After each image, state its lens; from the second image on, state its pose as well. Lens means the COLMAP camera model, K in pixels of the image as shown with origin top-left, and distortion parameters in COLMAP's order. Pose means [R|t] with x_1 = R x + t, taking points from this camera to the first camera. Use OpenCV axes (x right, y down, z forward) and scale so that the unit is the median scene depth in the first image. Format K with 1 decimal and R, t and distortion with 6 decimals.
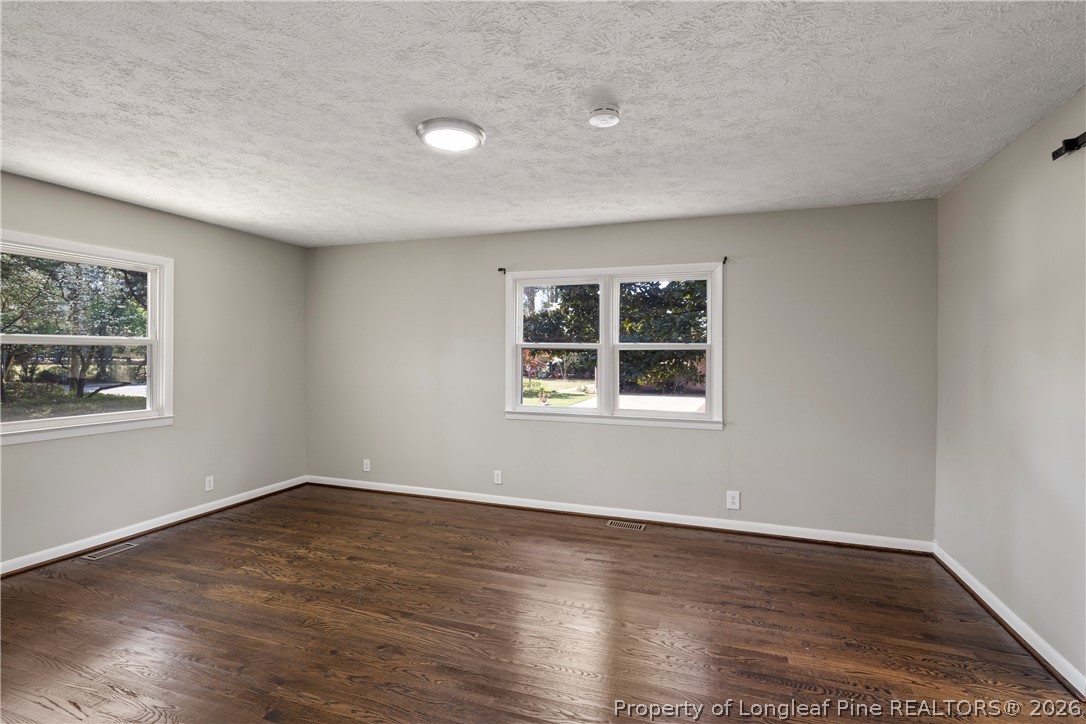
lens RADIAL K [[525.7, 0, 542.0], [0, 525.7, 359.7], [0, 0, 1]] dist [0.001823, -0.001056]
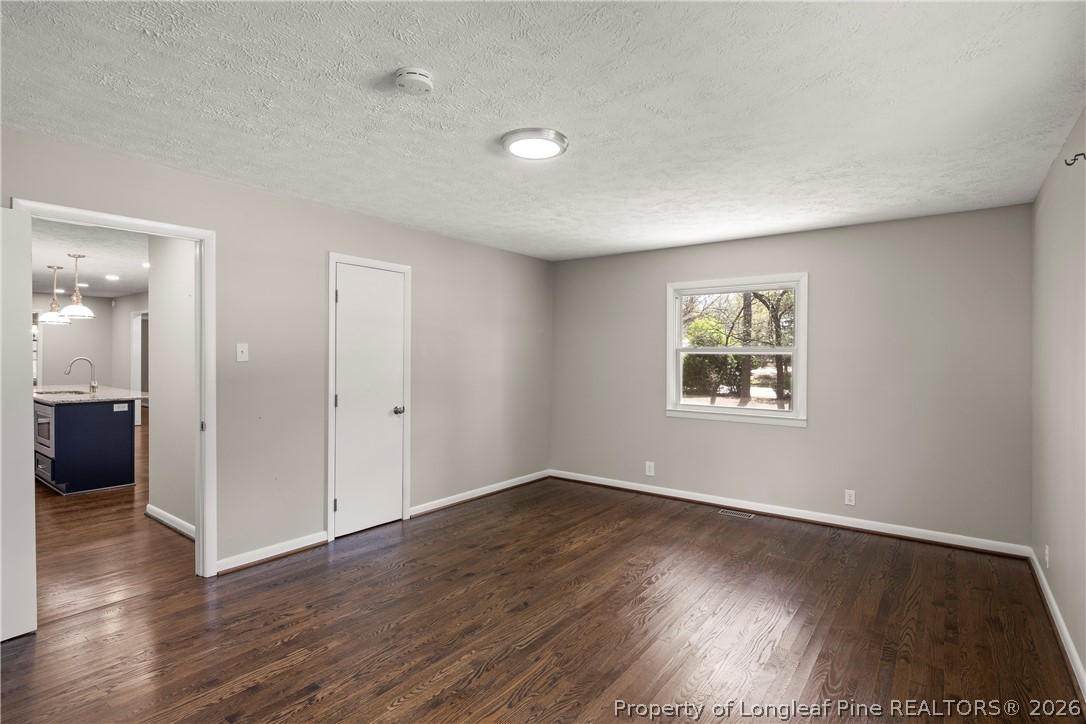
lens RADIAL K [[525.7, 0, 538.5], [0, 525.7, 361.0], [0, 0, 1]] dist [0.001823, -0.001056]
pose [[-0.304164, -0.000438, -0.952620, 0.505401], [-0.016560, 0.999851, 0.004828, -0.008271], [0.952476, 0.017244, -0.304126, 0.842387]]
